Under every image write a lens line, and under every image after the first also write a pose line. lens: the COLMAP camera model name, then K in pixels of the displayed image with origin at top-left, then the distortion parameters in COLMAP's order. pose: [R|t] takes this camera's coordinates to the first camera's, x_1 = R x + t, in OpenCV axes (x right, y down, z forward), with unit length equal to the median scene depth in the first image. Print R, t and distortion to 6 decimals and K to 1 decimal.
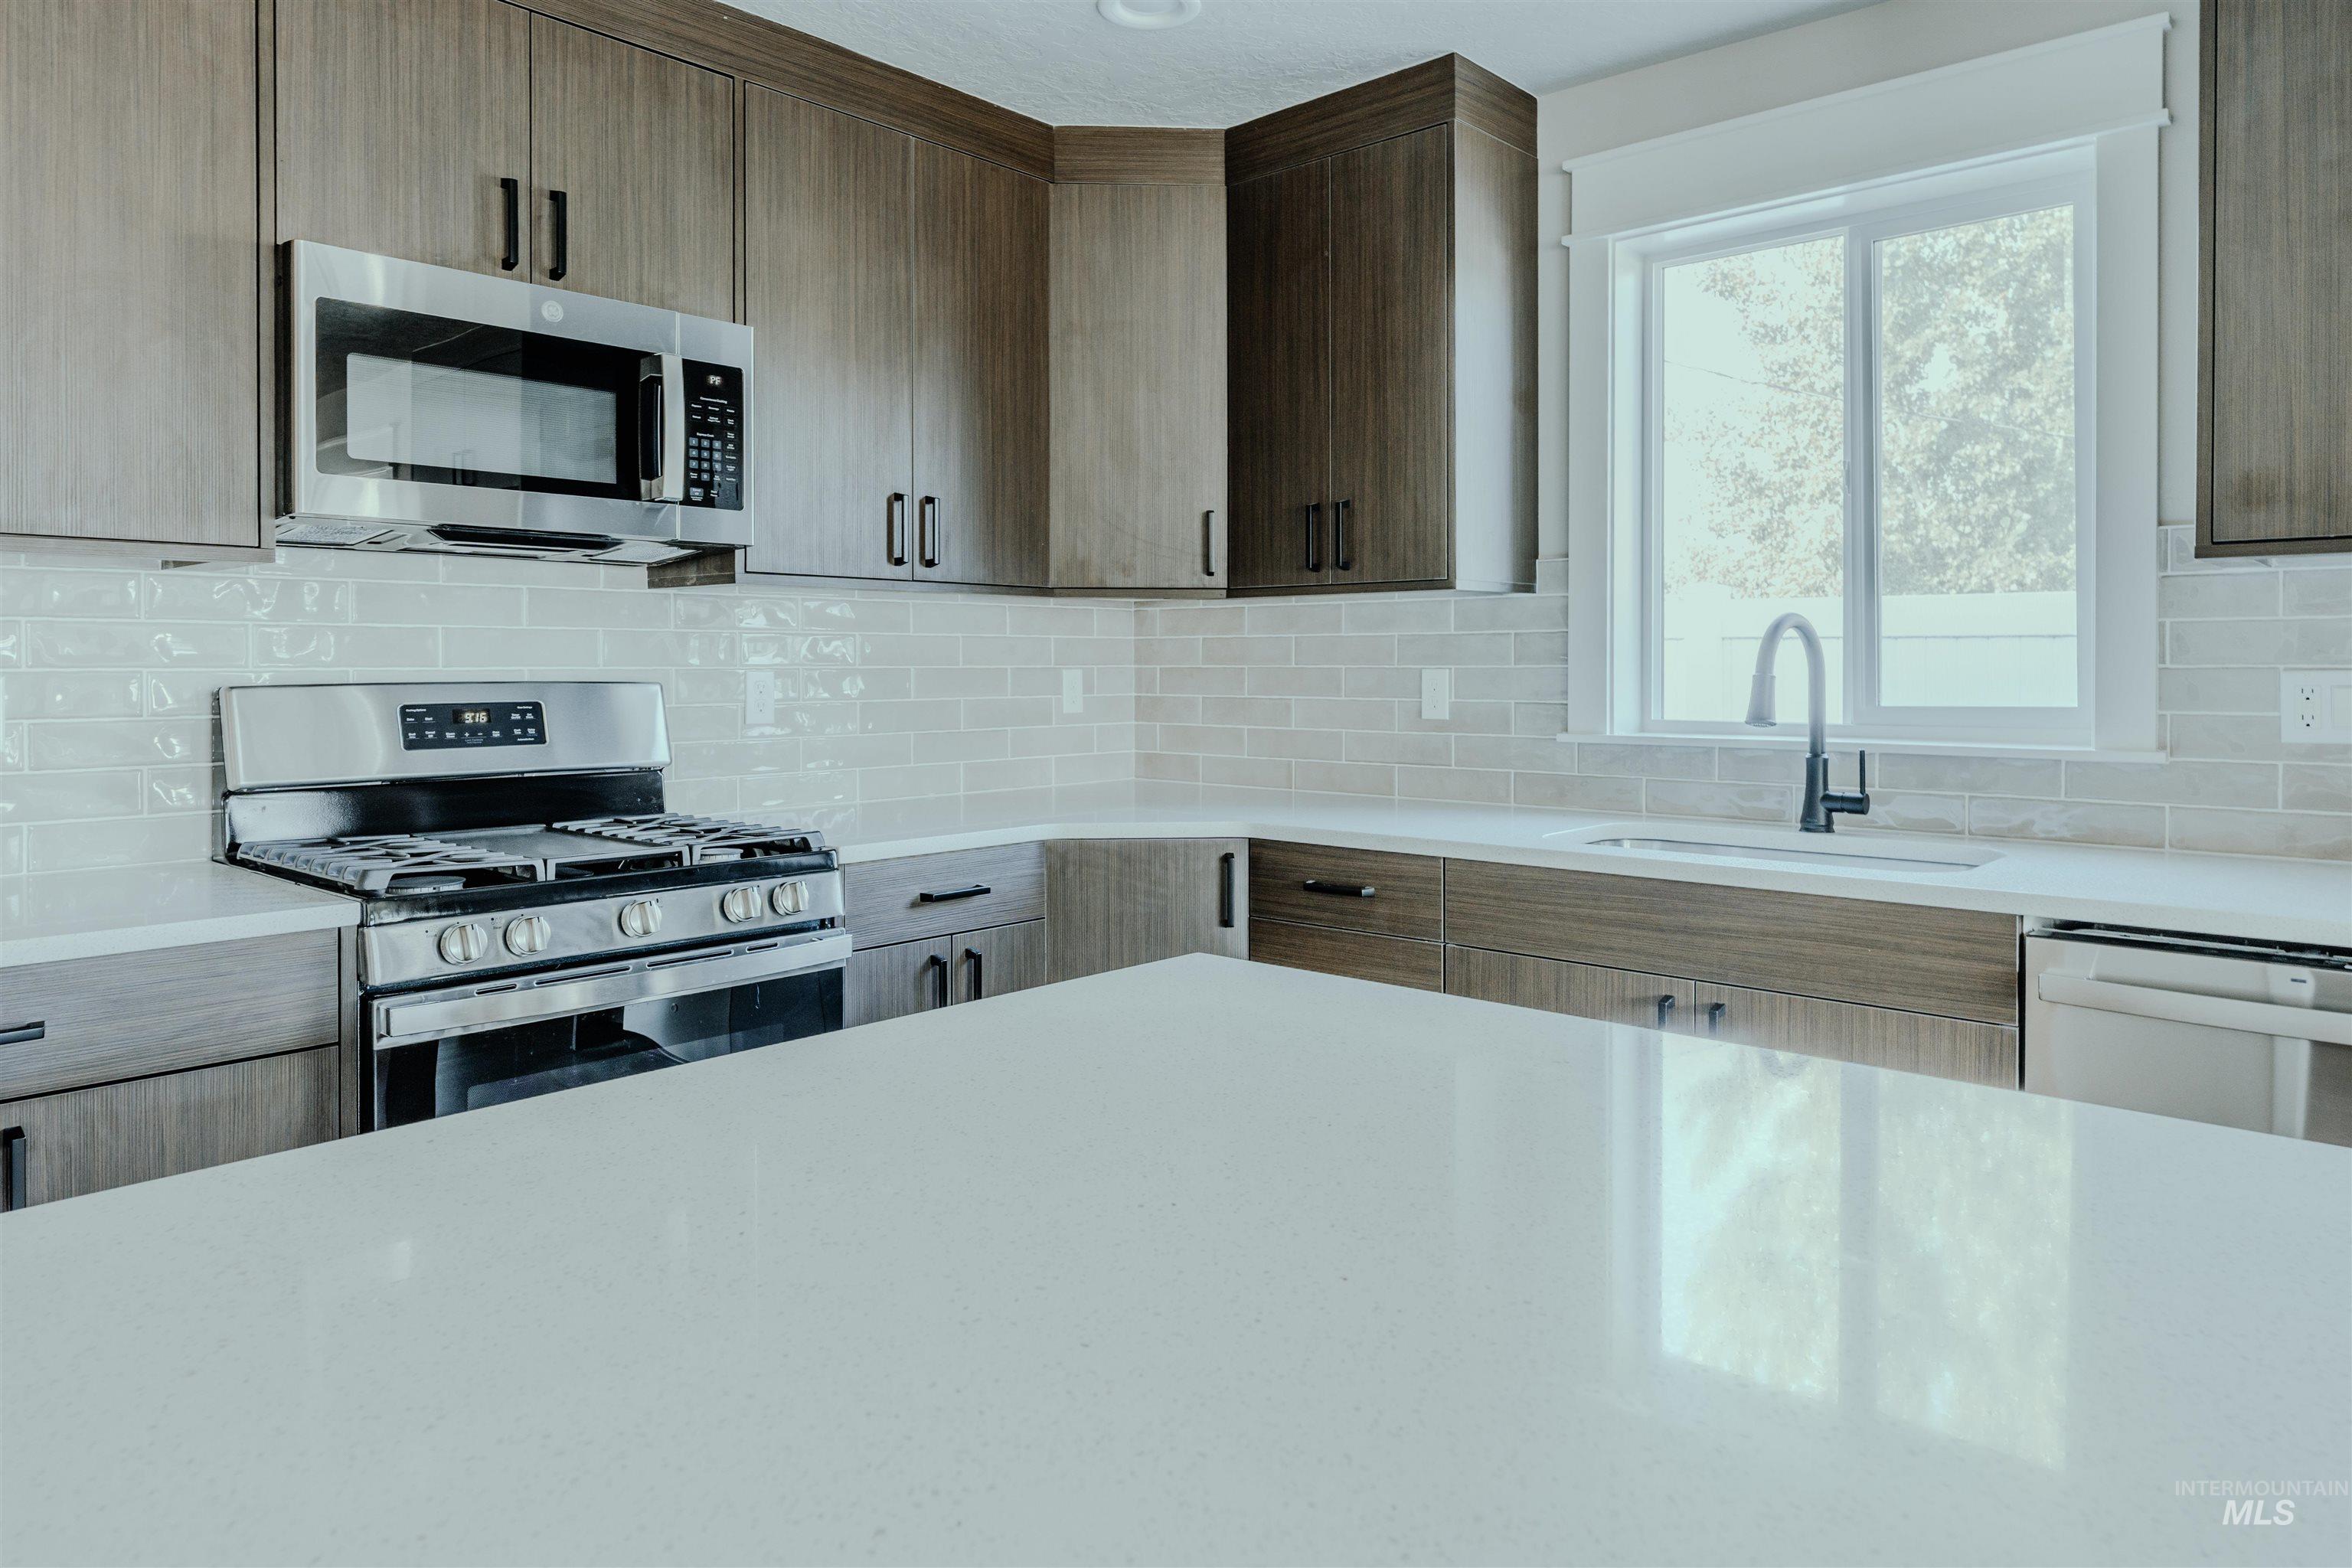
lens RADIAL K [[1516.0, 0, 1218.4], [0, 1516.0, 687.8], [0, 0, 1]] dist [-0.001167, 0.000028]
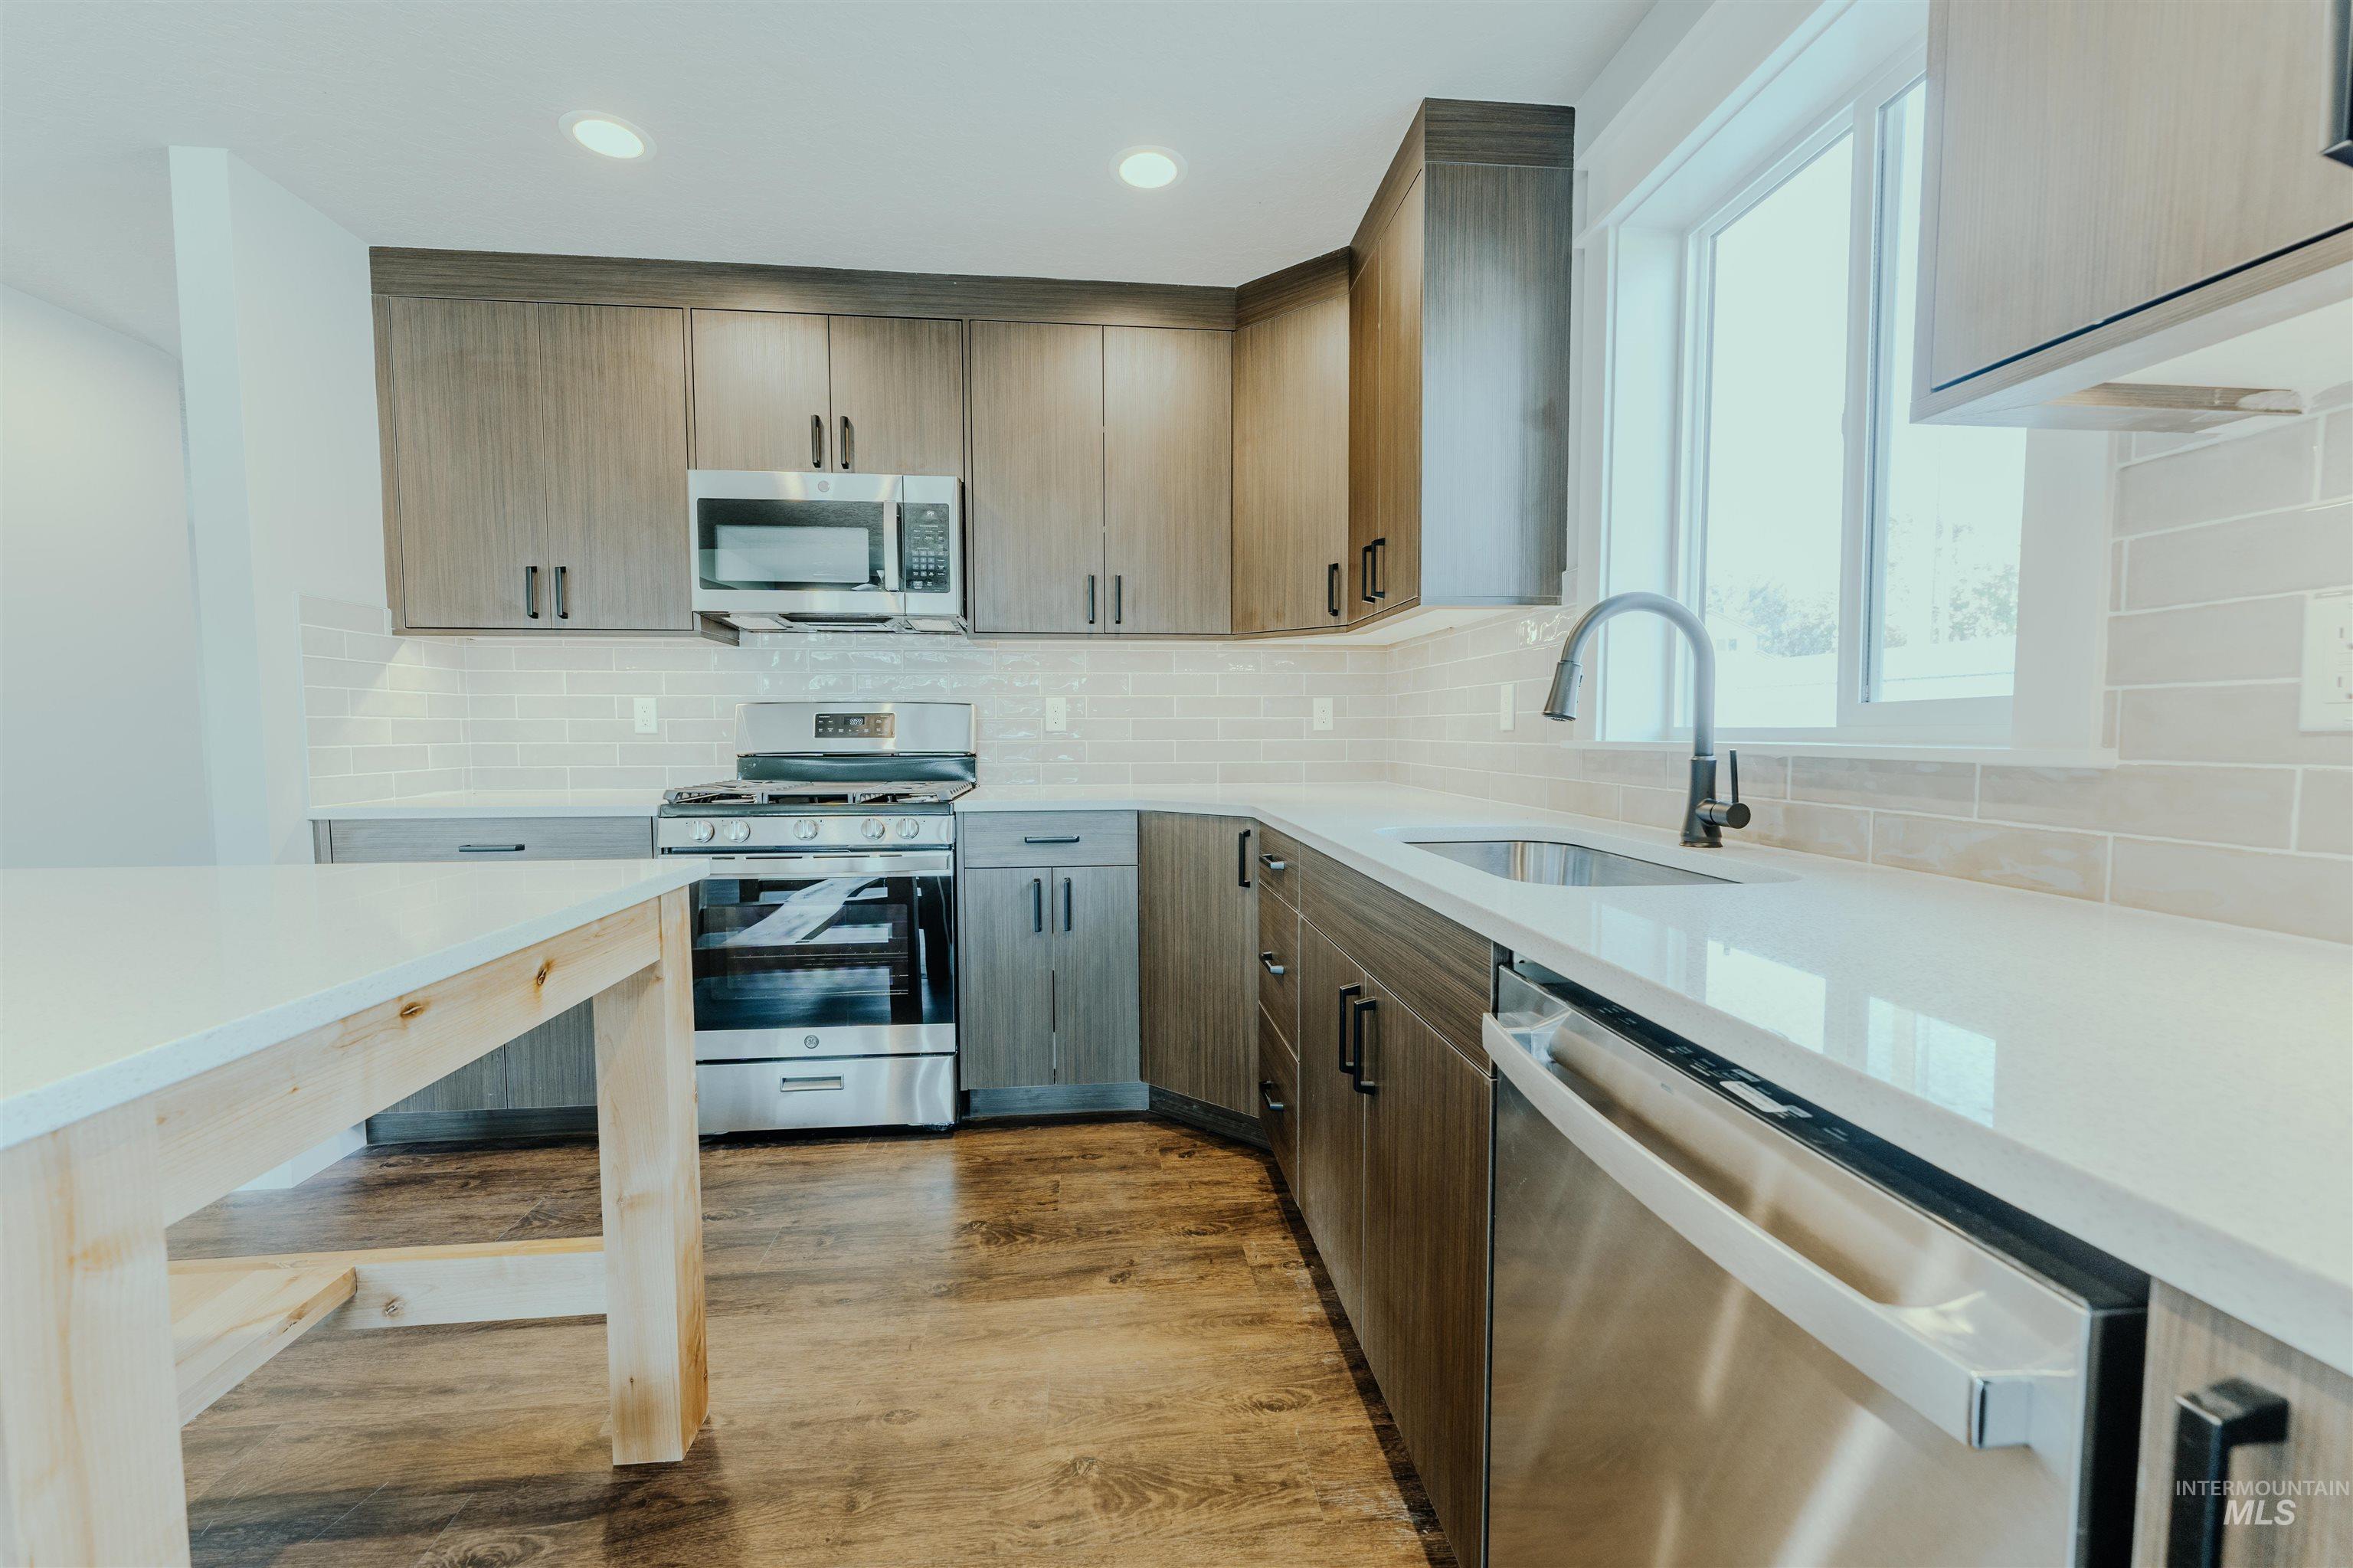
lens RADIAL K [[971.2, 0, 1175.0], [0, 971.2, 794.0], [0, 0, 1]] dist [-0.002919, 0.000214]
pose [[0.719938, 0.043929, -0.692647, 0.548774], [-0.008258, 0.998466, 0.054742, 0.036213], [0.693989, -0.033691, 0.719197, 0.385003]]
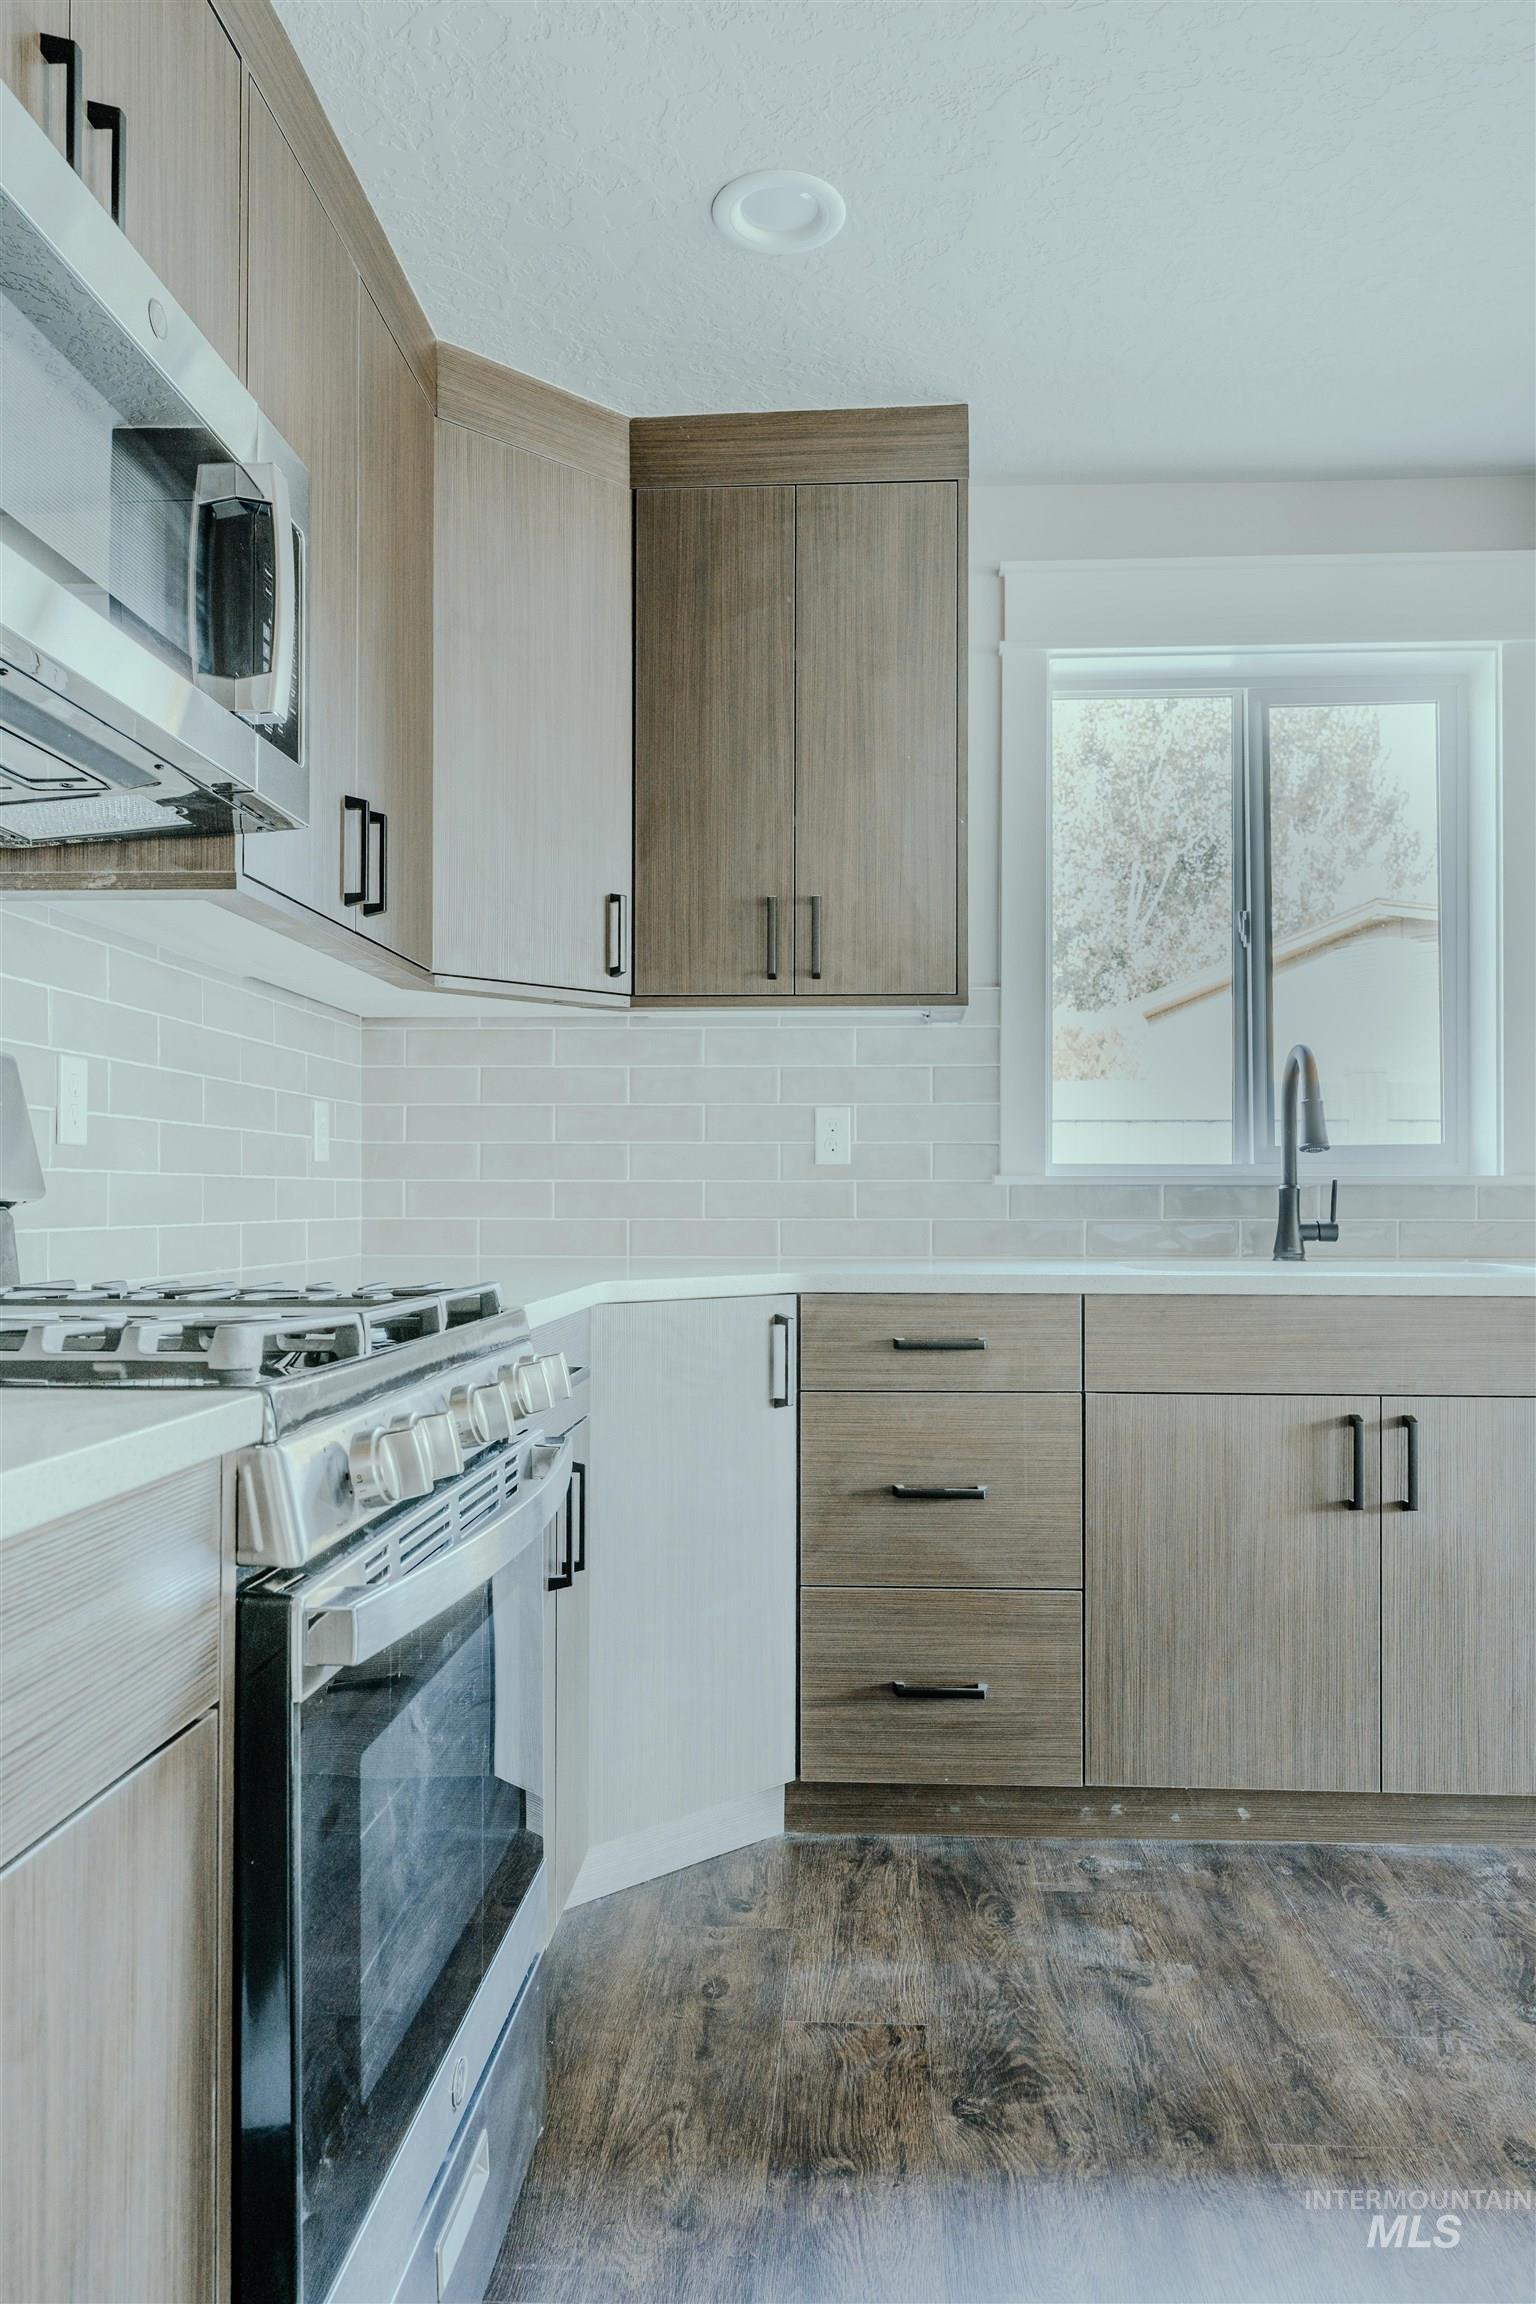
lens RADIAL K [[1582.4, 0, 842.6], [0, 1582.4, 1182.6], [0, 0, 1]] dist [0.000292, 0.000459]
pose [[0.777368, 0.006316, 0.629014, -0.505510], [0.009803, 0.999707, -0.022154, 0.061204], [-0.628969, 0.023388, 0.777078, 0.346548]]
